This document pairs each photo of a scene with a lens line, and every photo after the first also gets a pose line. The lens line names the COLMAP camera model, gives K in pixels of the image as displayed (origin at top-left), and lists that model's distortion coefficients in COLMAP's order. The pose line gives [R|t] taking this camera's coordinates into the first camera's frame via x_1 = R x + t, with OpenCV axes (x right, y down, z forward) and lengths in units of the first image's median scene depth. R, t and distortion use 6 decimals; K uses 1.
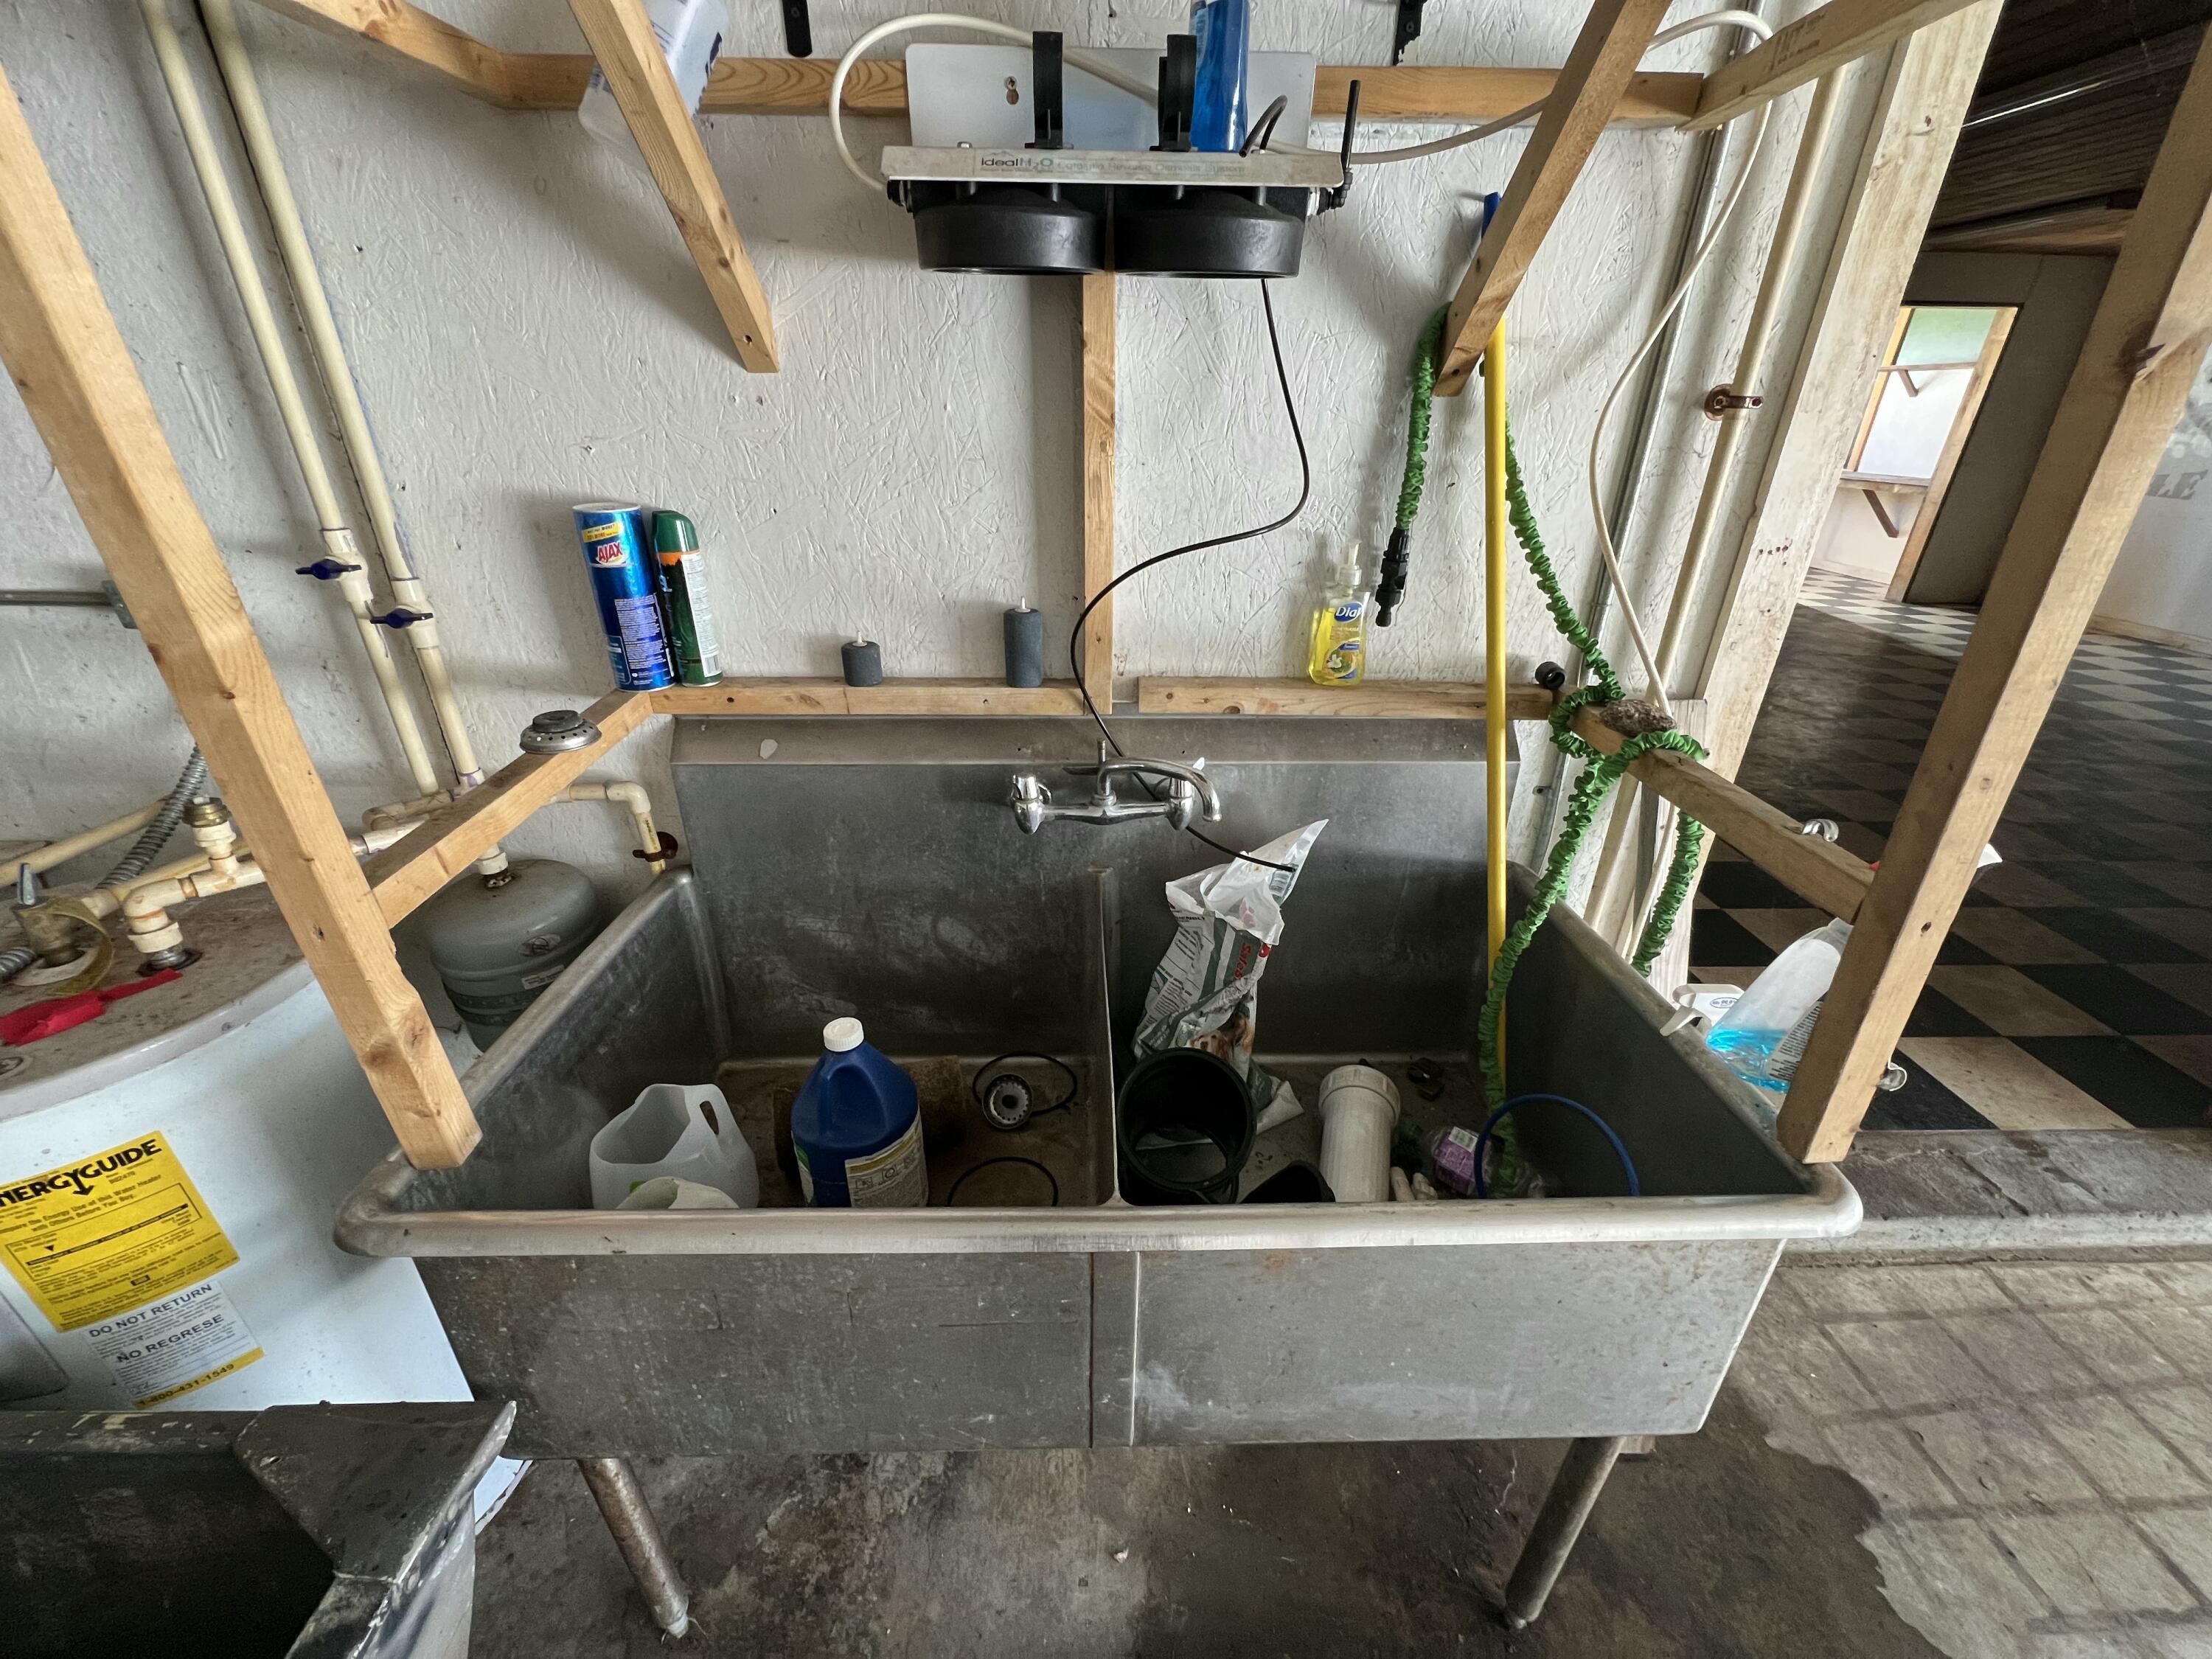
lens RADIAL K [[881.0, 0, 1106.0], [0, 881.0, 831.1], [0, 0, 1]] dist [-0.000665, 0.000017]
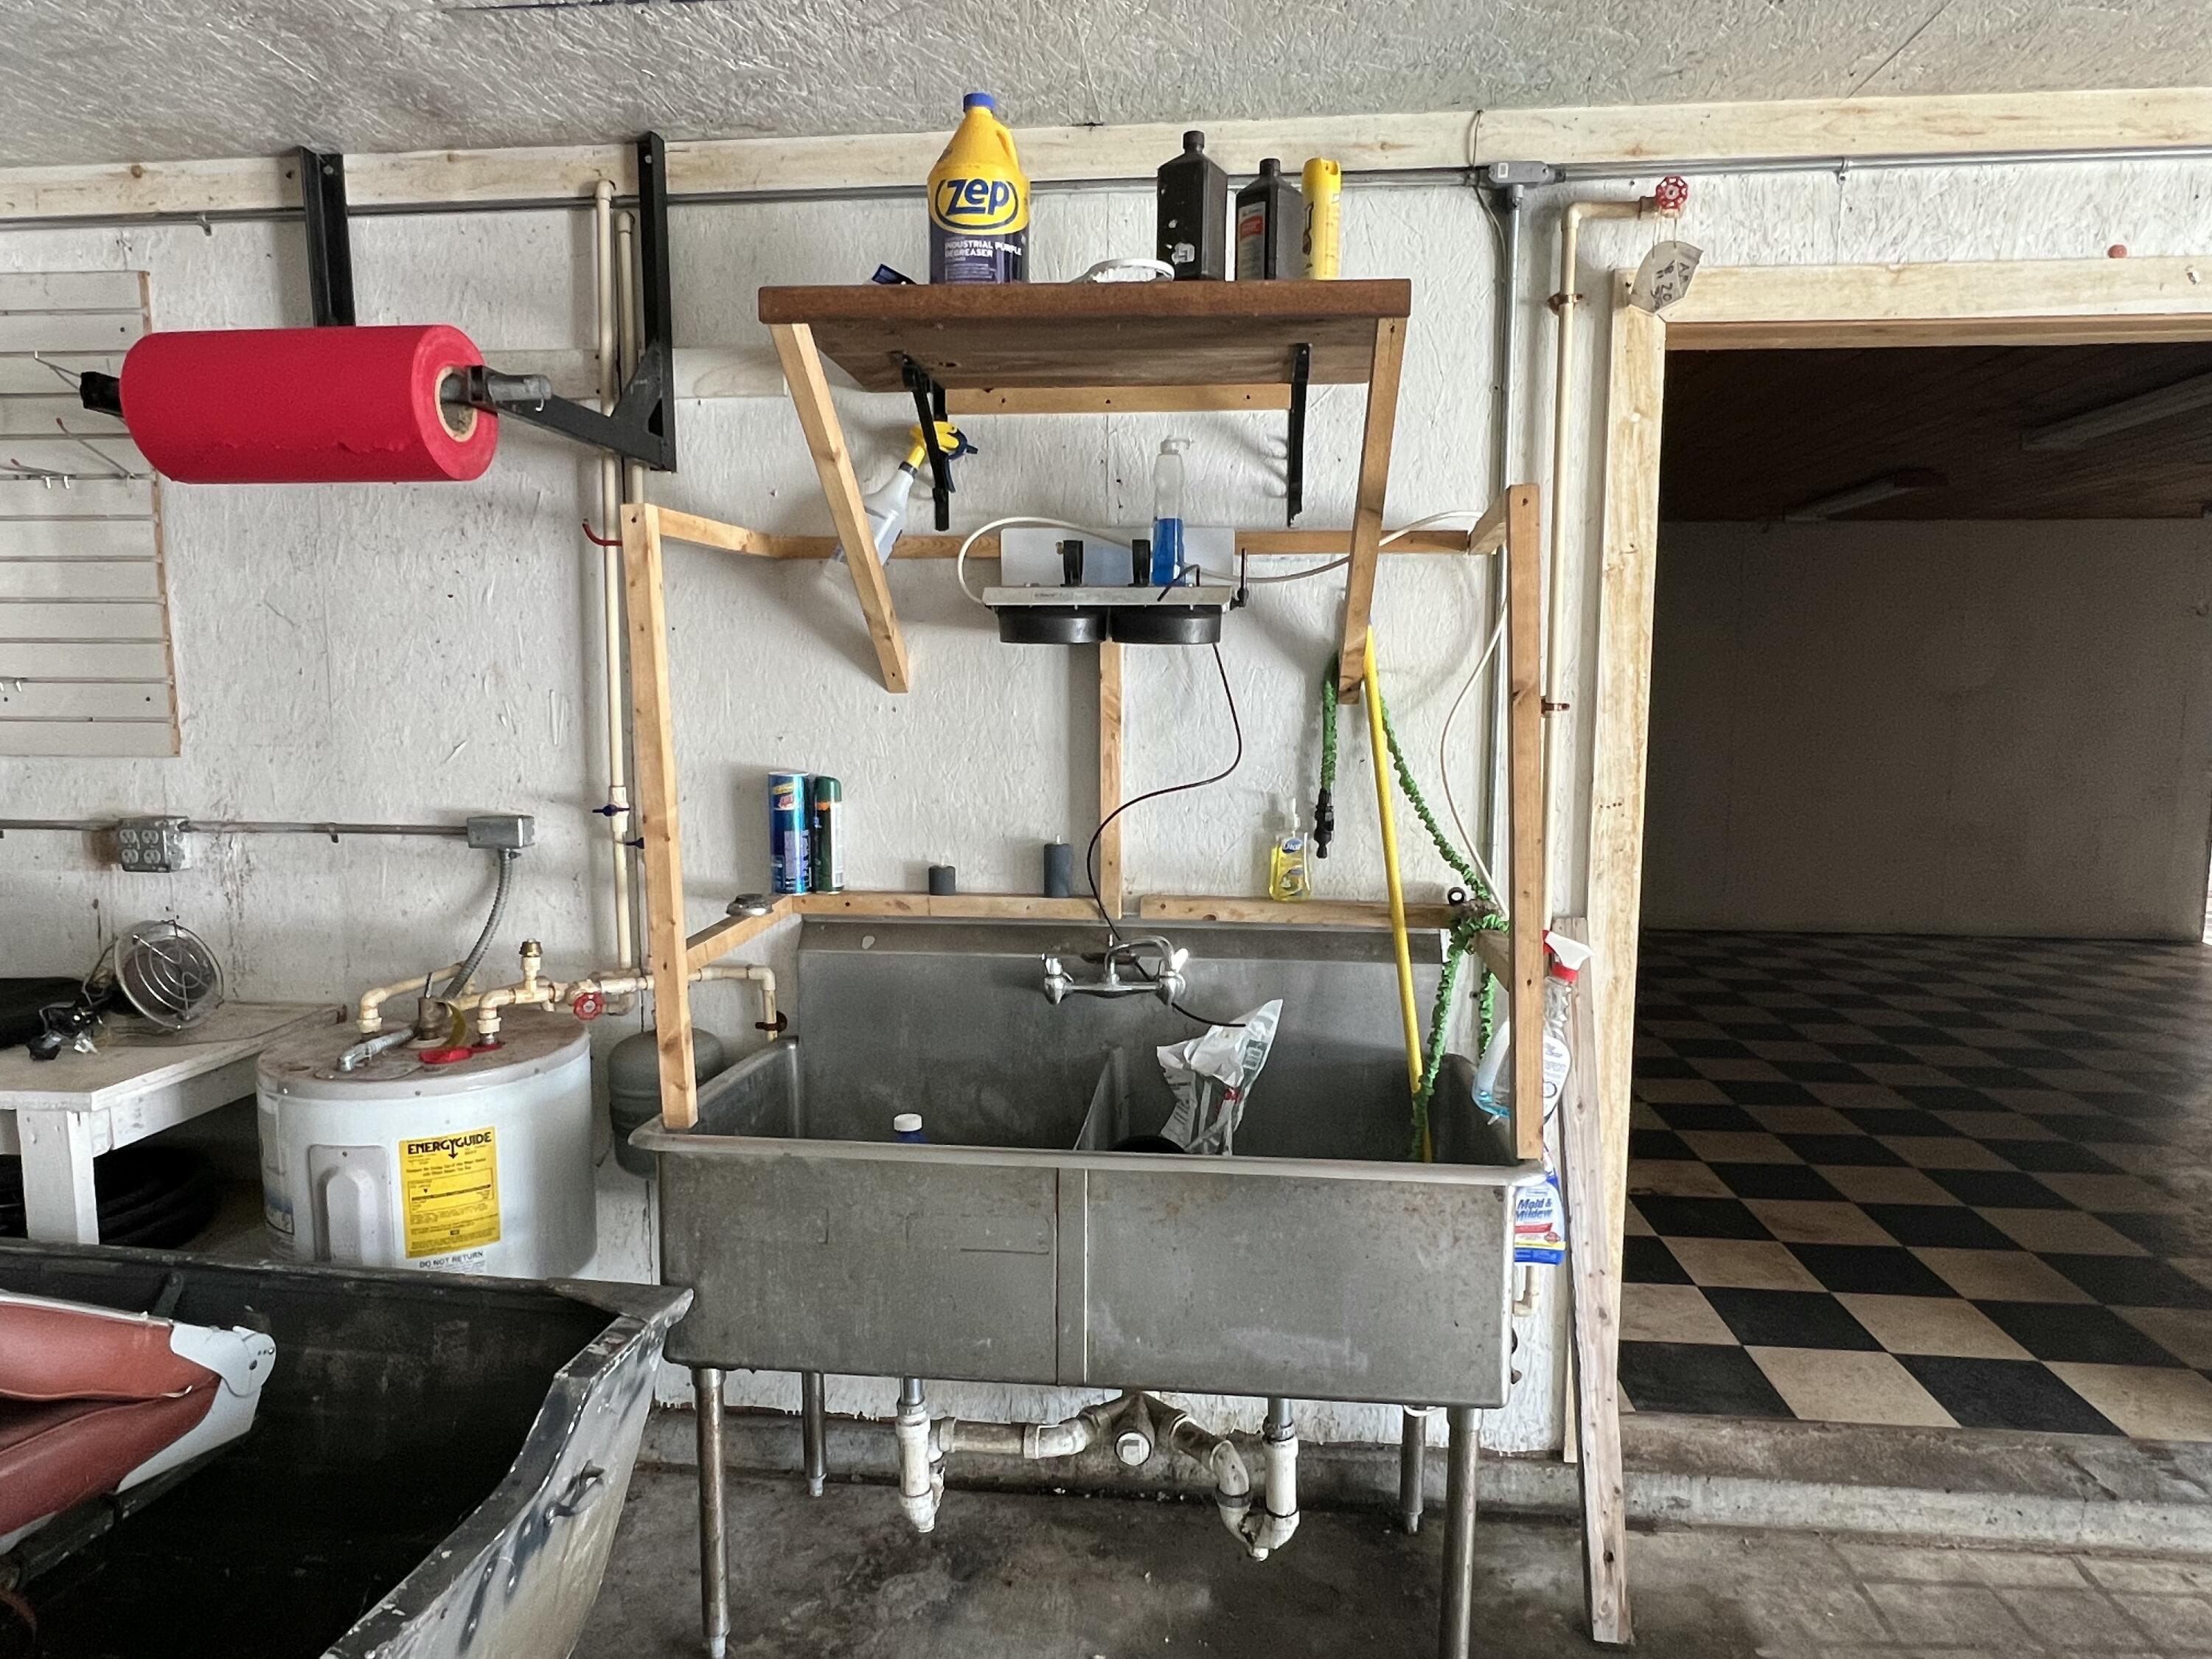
lens RADIAL K [[1381.6, 0, 1102.3], [0, 1381.6, 843.4], [0, 0, 1]] dist [-0.000529, -0.001115]
pose [[0.991966, 0.007394, -0.126288, 0.258771], [-0.049309, 0.941930, -0.332169, 0.485618], [0.116499, 0.335728, 0.934727, -1.069113]]
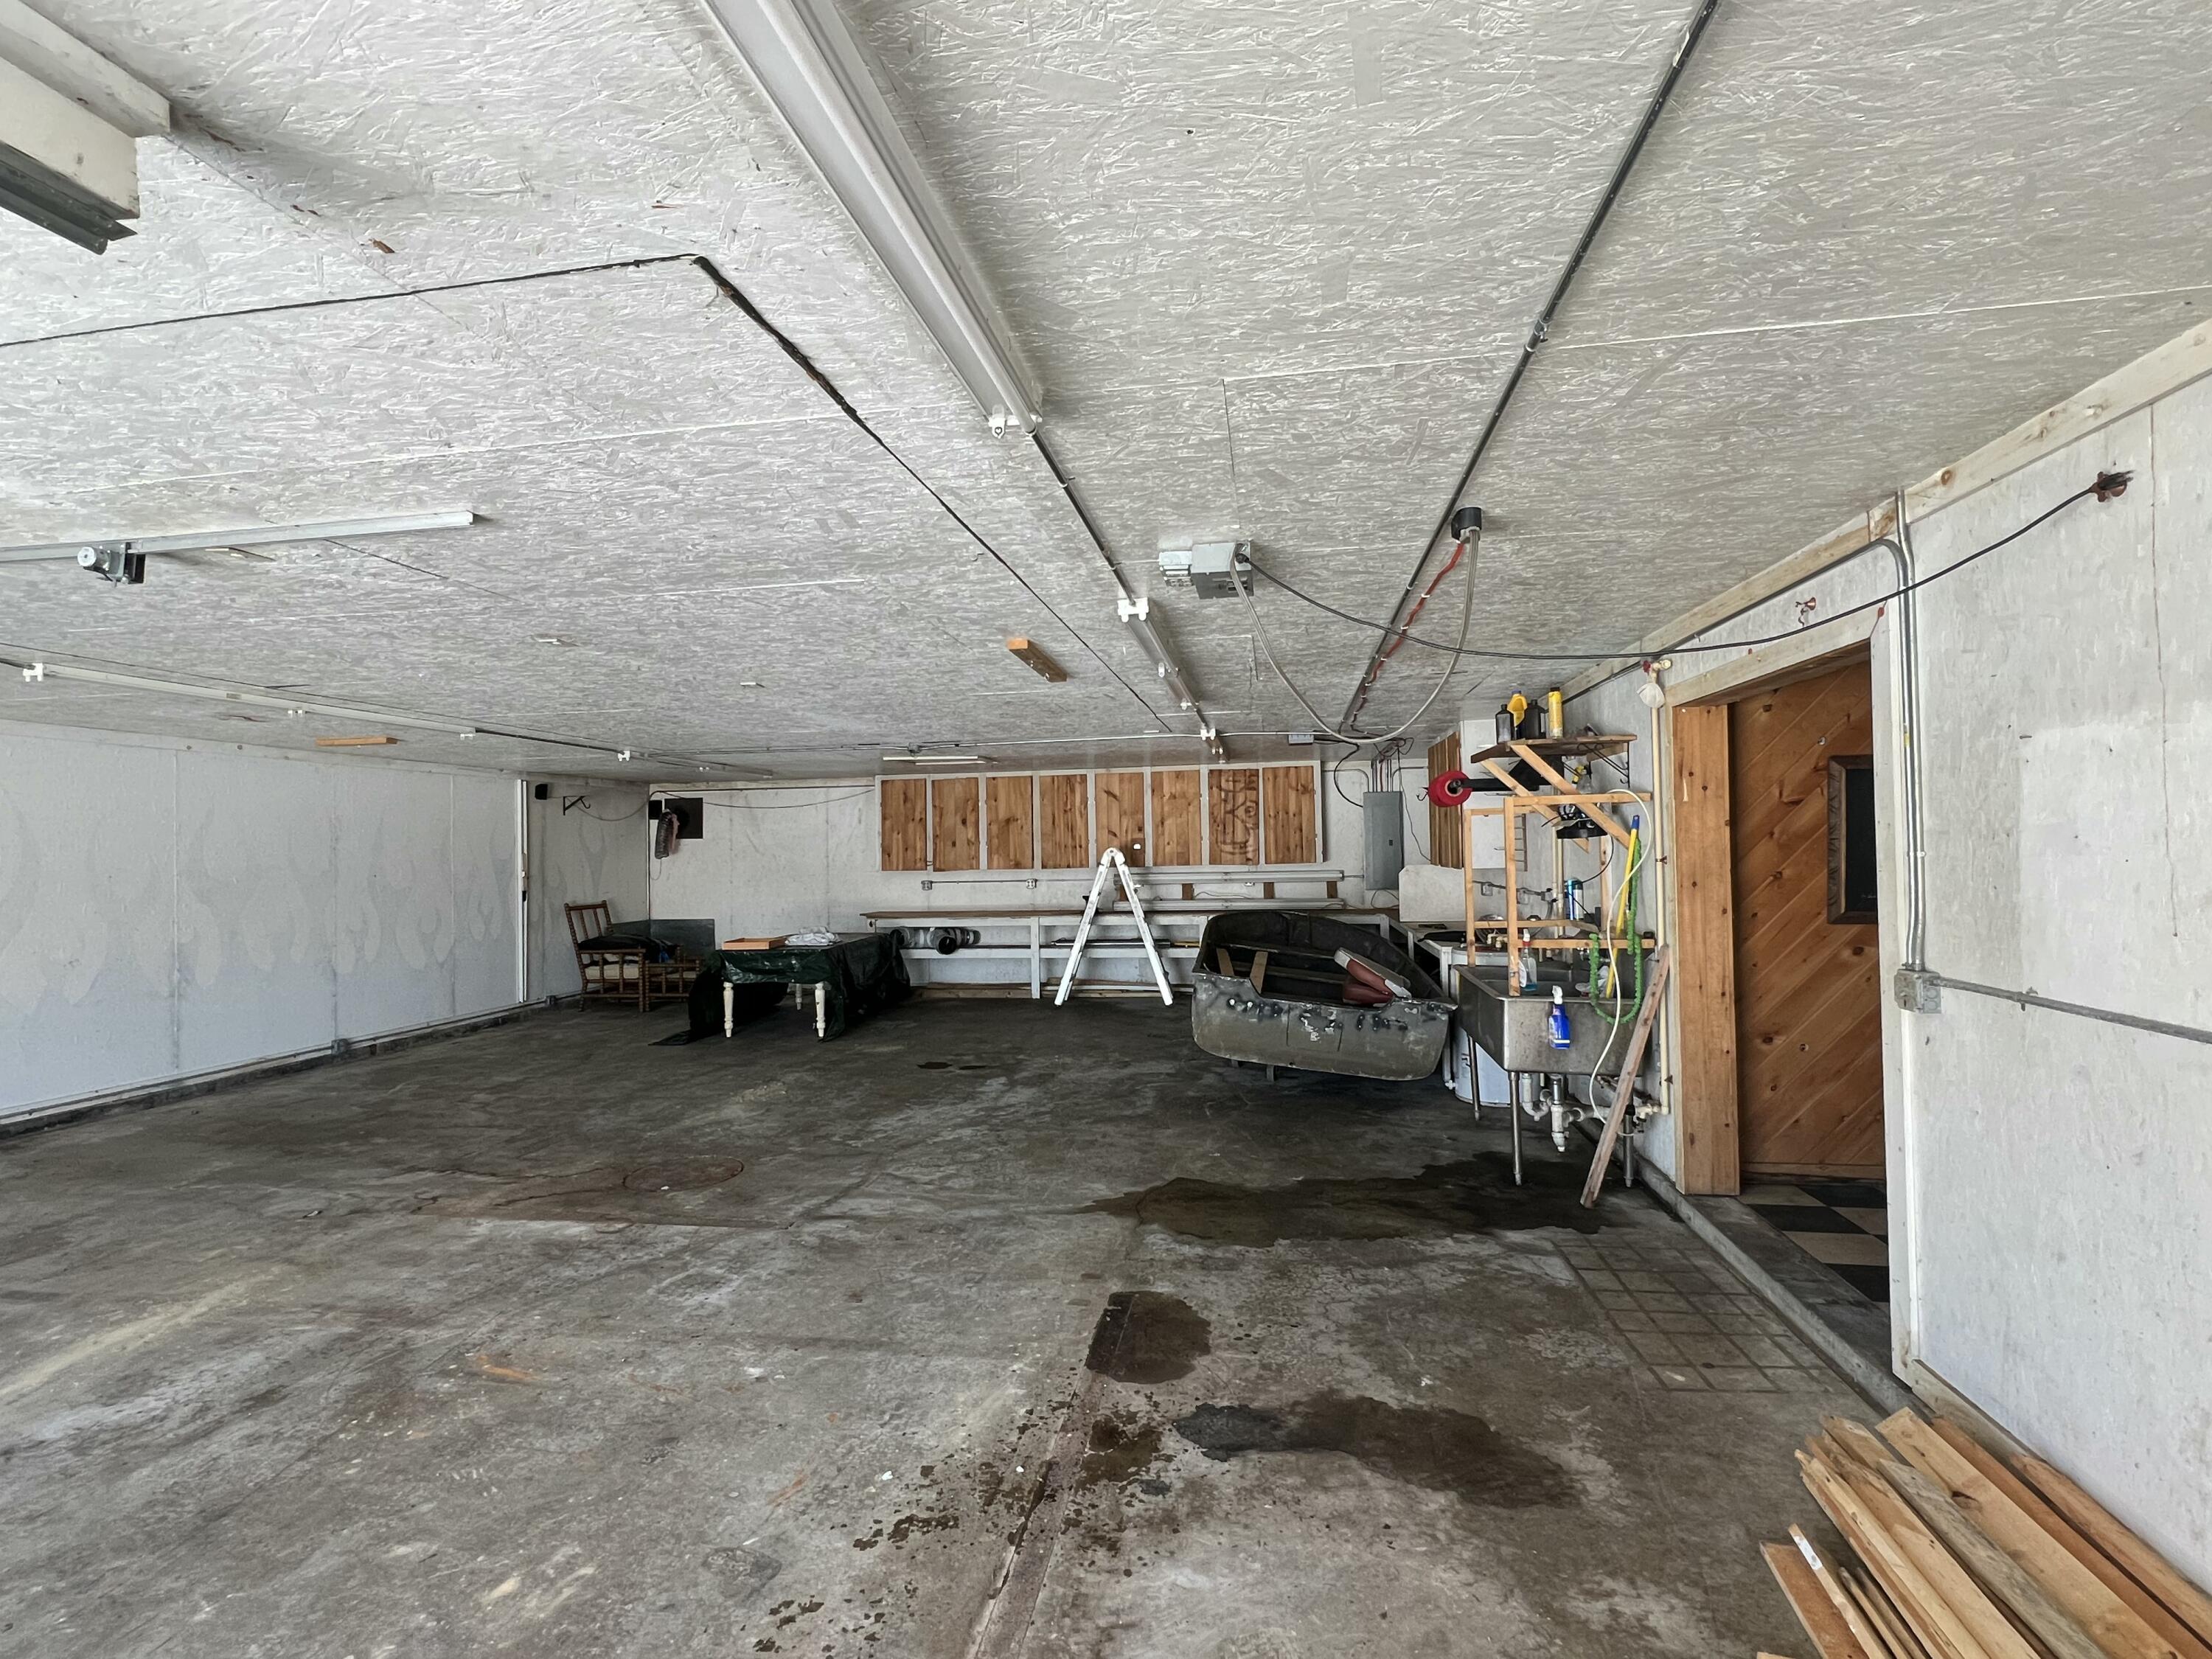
lens RADIAL K [[1041.8, 0, 1104.3], [0, 1041.8, 832.3], [0, 0, 1]] dist [-0.001733, 0.000268]
pose [[-0.194883, -0.023084, -0.980555, 5.059870], [-0.414705, 0.907906, 0.061048, 0.087119], [0.888842, 0.418538, -0.186508, -0.259899]]
